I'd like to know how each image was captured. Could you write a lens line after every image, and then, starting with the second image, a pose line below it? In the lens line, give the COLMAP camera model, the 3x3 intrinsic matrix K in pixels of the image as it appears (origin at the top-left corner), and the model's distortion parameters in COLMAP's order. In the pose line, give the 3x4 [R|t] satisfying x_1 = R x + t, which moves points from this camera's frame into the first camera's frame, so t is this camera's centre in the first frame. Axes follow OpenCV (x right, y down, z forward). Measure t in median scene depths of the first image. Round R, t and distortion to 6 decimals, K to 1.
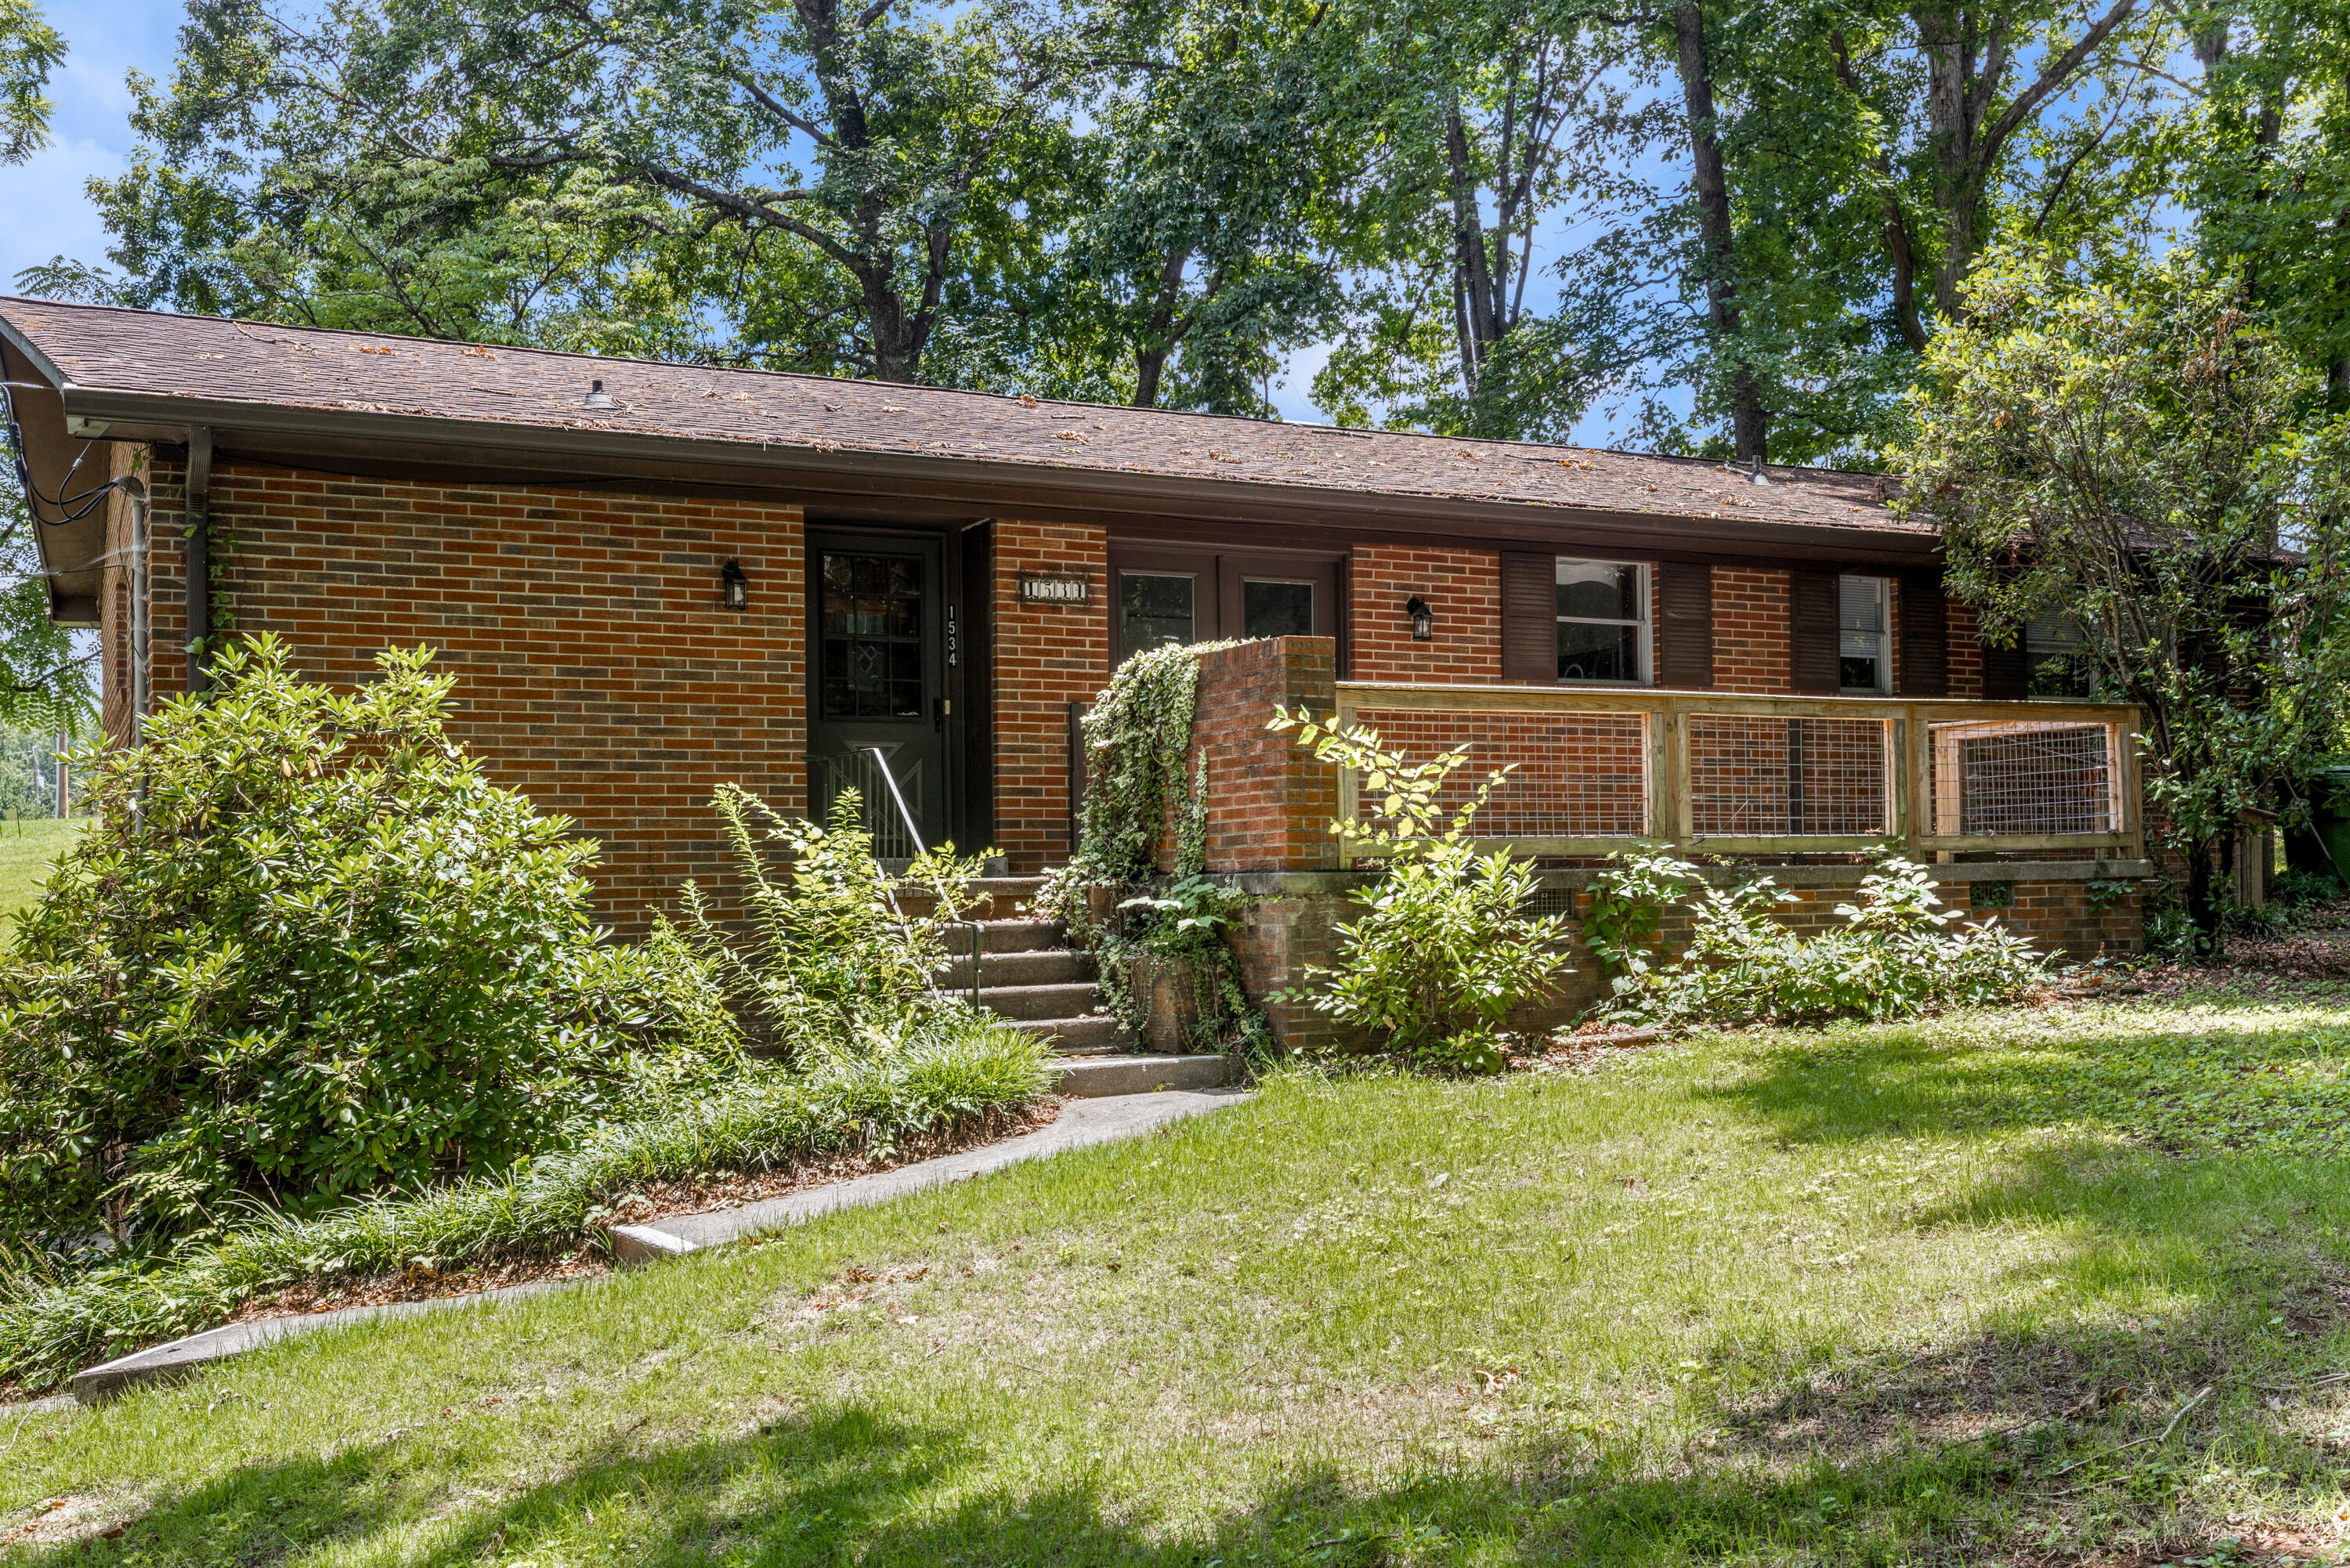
lens RADIAL K [[2325.5, 0, 1177.7], [0, 2325.5, 882.3], [0, 0, 1]] dist [0.012961, 0.002183]
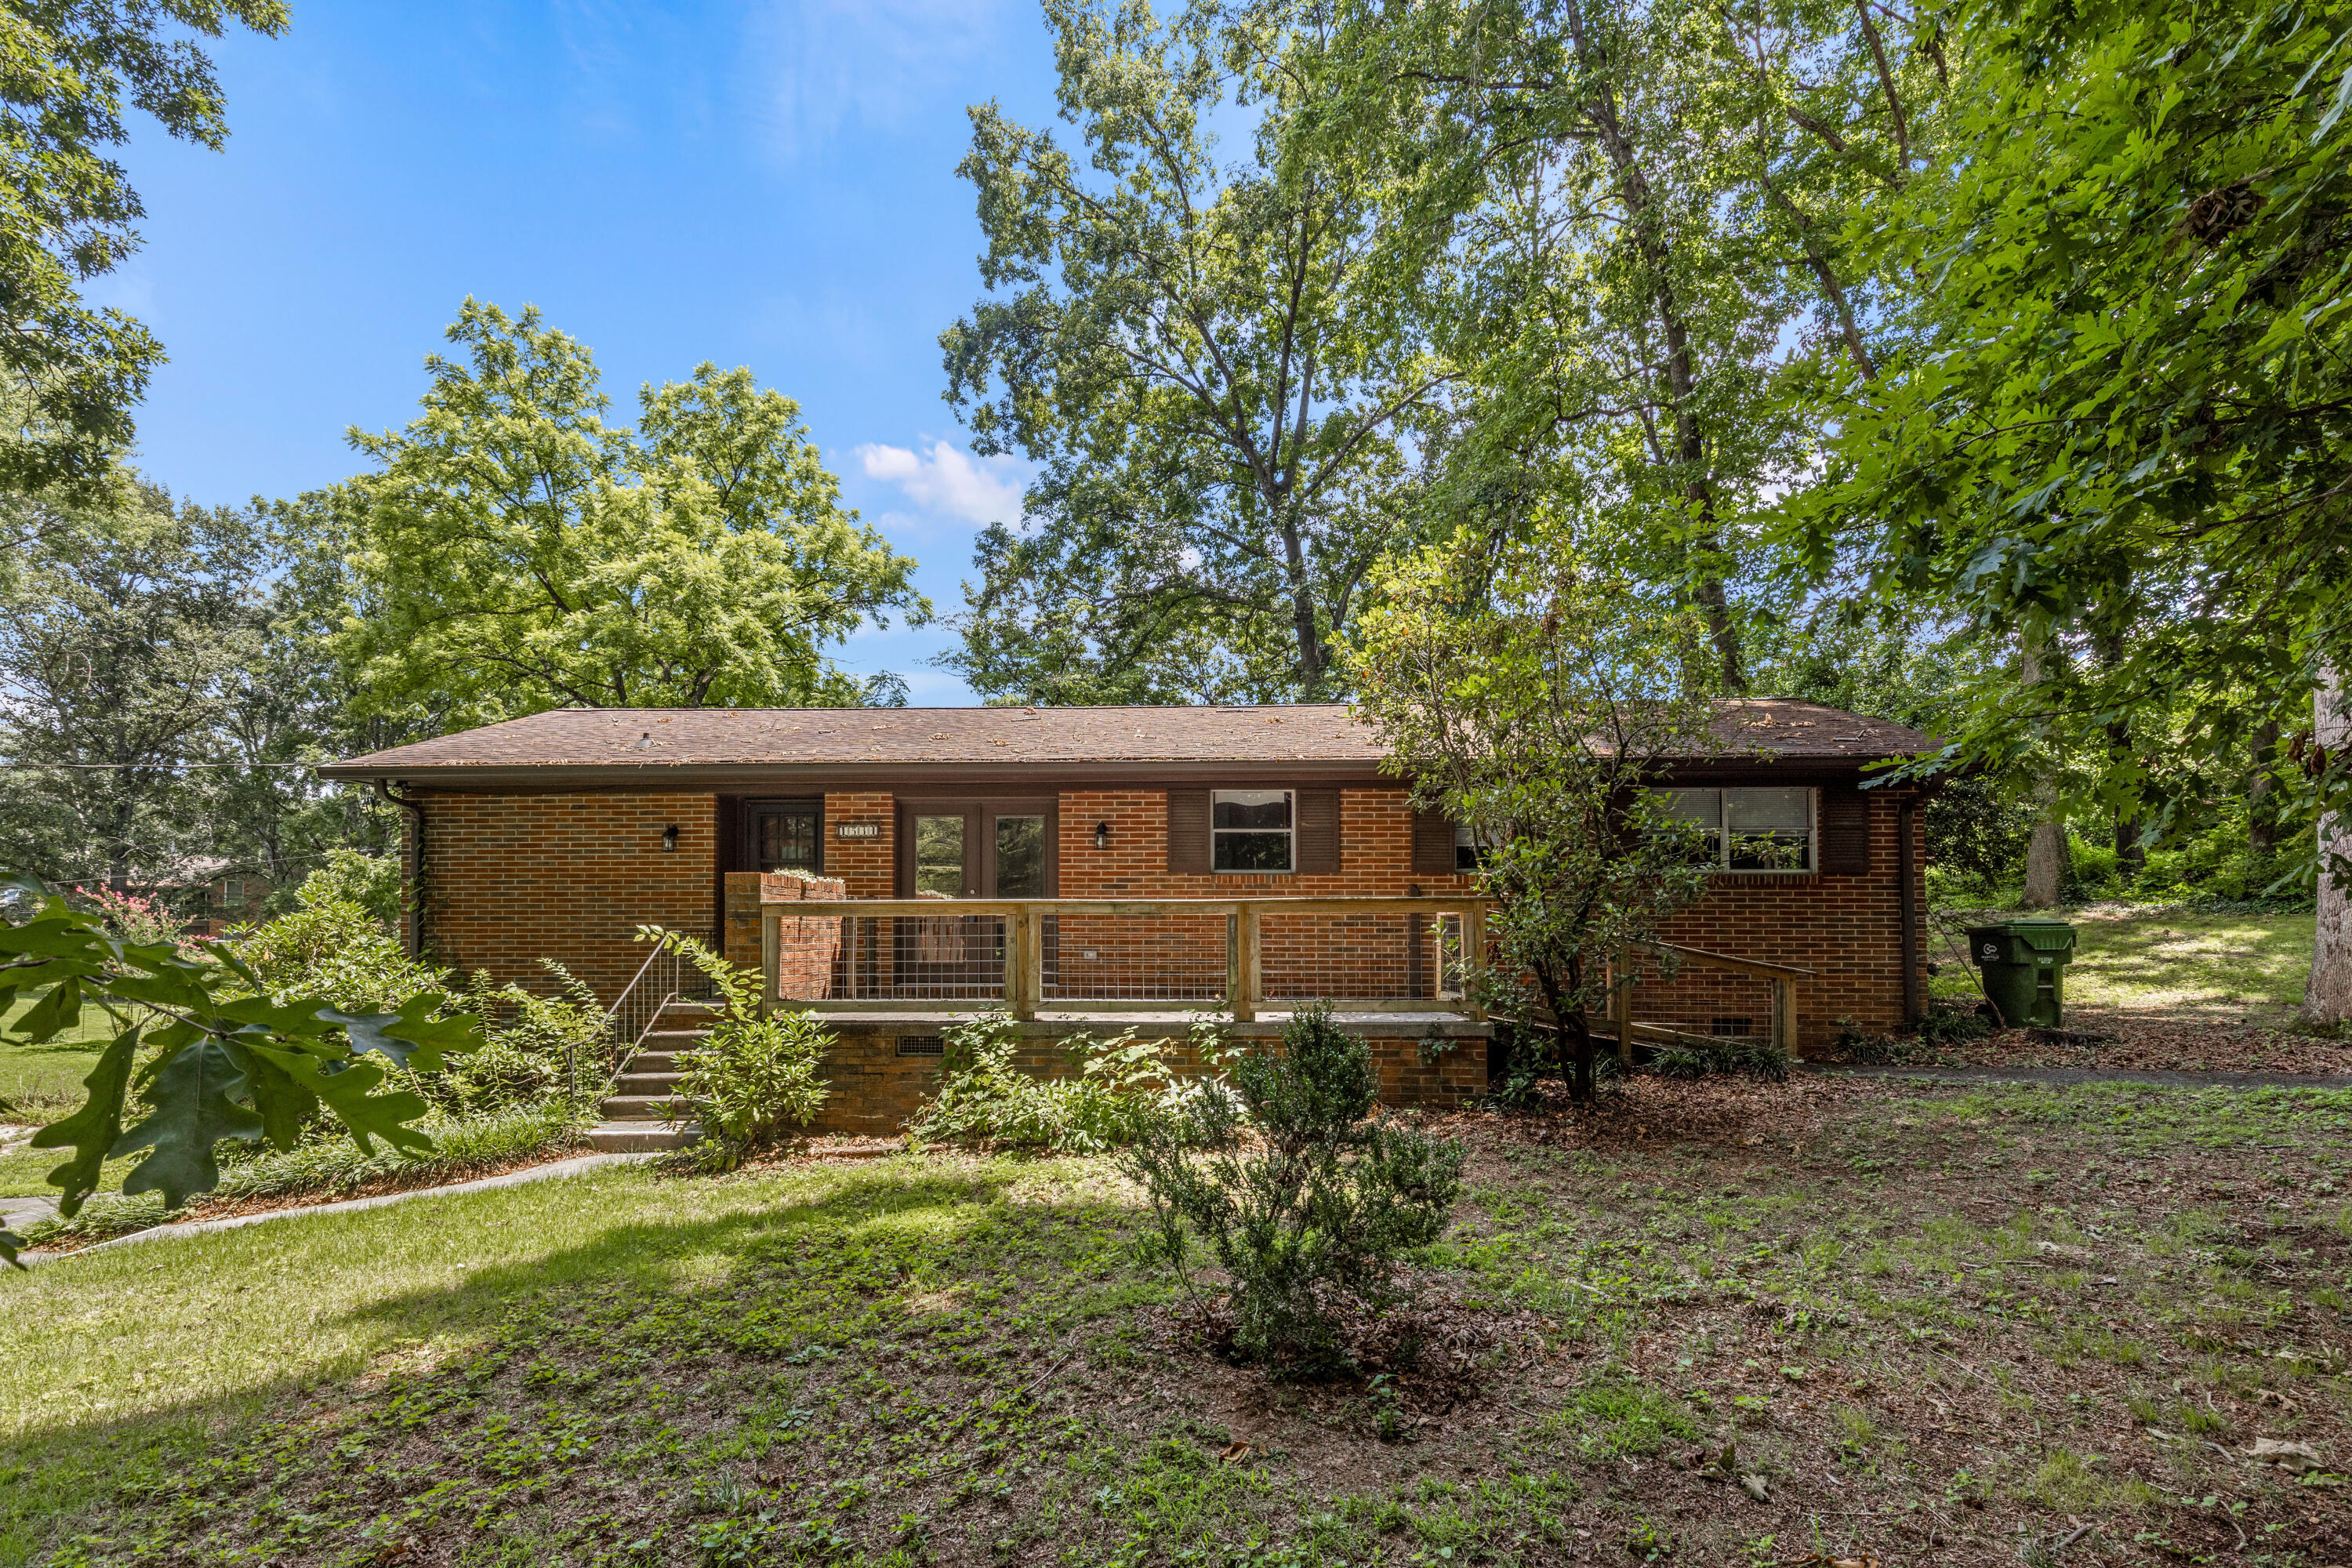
lens RADIAL K [[1119.5, 0, 1180.3], [0, 1119.5, 903.6], [0, 0, 1]] dist [0.000548, -0.000081]
pose [[0.864322, 0.002057, -0.502935, 0.575303], [-0.008239, 0.999915, -0.010069, -0.066049], [0.502872, 0.012847, 0.864265, 0.404944]]
